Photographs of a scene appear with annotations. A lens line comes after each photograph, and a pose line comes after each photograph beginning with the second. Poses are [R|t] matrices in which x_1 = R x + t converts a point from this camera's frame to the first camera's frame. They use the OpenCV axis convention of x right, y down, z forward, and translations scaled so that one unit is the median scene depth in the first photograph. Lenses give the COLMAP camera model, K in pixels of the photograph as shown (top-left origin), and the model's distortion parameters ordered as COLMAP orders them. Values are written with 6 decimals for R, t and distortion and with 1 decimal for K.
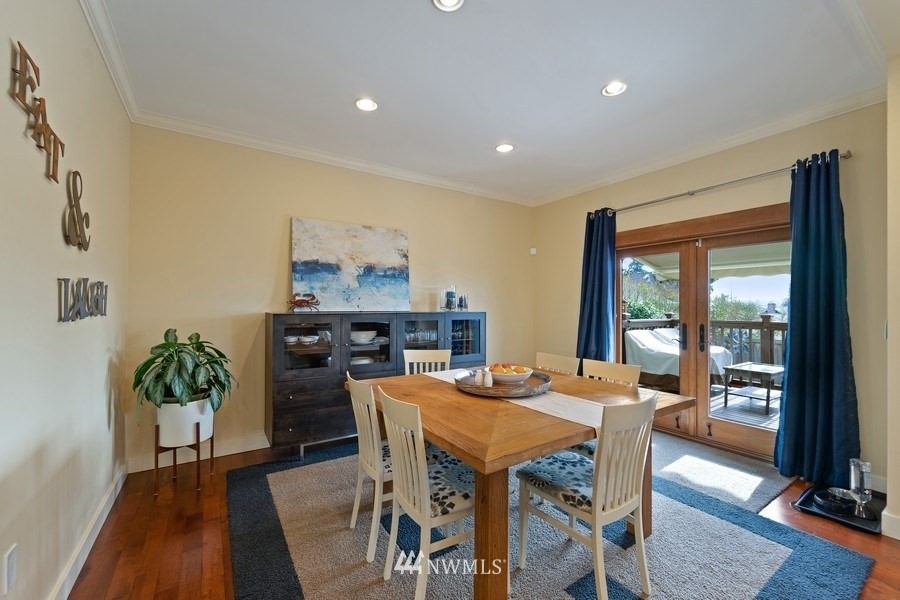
lens RADIAL K [[364.7, 0, 450.6], [0, 364.7, 304.1], [0, 0, 1]] dist [-0.001550, -0.000109]
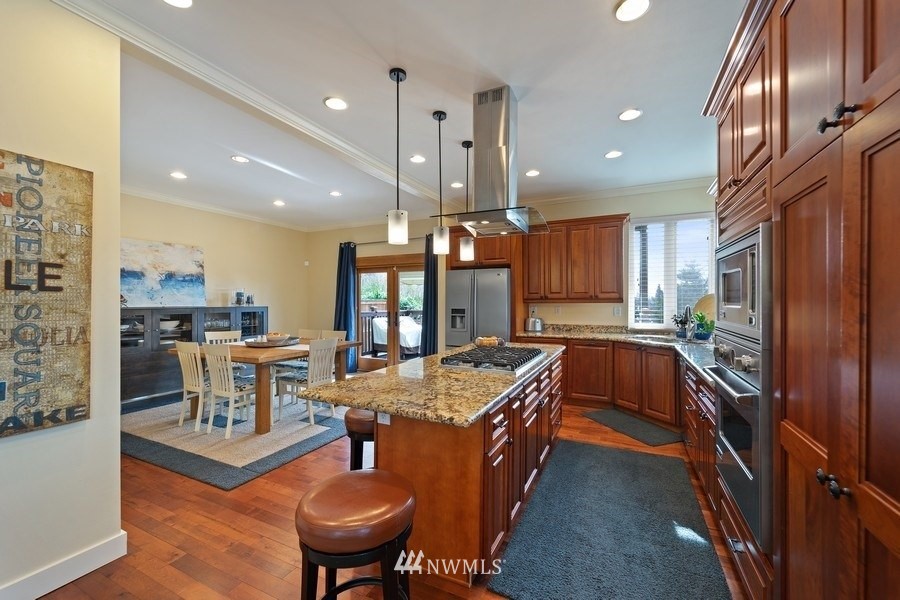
lens RADIAL K [[364.7, 0, 457.1], [0, 364.7, 303.9], [0, 0, 1]] dist [-0.001550, -0.000109]
pose [[0.853583, -0.007901, 0.520897, -0.019594], [0.000734, 0.999902, 0.013964, -0.008699], [-0.520957, -0.011537, 0.853505, -0.697294]]
